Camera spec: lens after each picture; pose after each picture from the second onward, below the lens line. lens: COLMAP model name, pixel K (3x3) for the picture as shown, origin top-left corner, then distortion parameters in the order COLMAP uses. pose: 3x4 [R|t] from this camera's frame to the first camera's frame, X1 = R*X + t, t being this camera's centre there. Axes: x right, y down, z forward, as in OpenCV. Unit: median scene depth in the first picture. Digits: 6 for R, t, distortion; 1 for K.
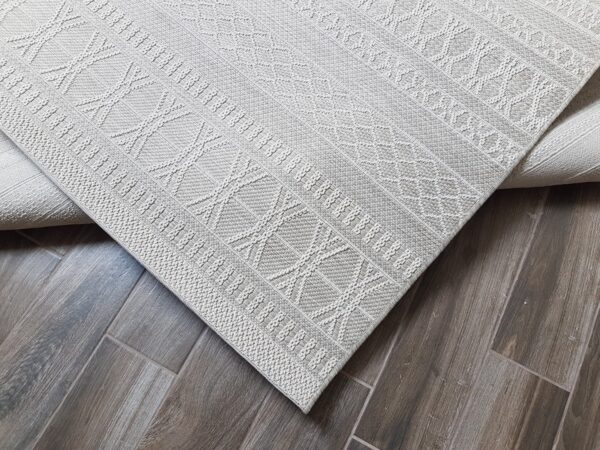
lens RADIAL K [[488.6, 0, 300.0], [0, 488.6, 225.0], [0, 0, 1]] dist [-0.015590, -0.011663]
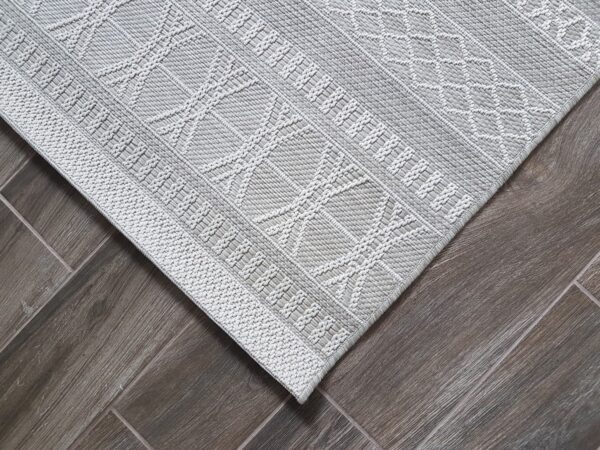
lens RADIAL K [[488.6, 0, 300.0], [0, 488.6, 225.0], [0, 0, 1]] dist [-0.015590, -0.011663]
pose [[0.999803, 0.018389, 0.007515, -0.004405], [-0.019081, 0.994221, 0.105645, 0.037202], [-0.005529, -0.105768, 0.994375, 0.271842]]
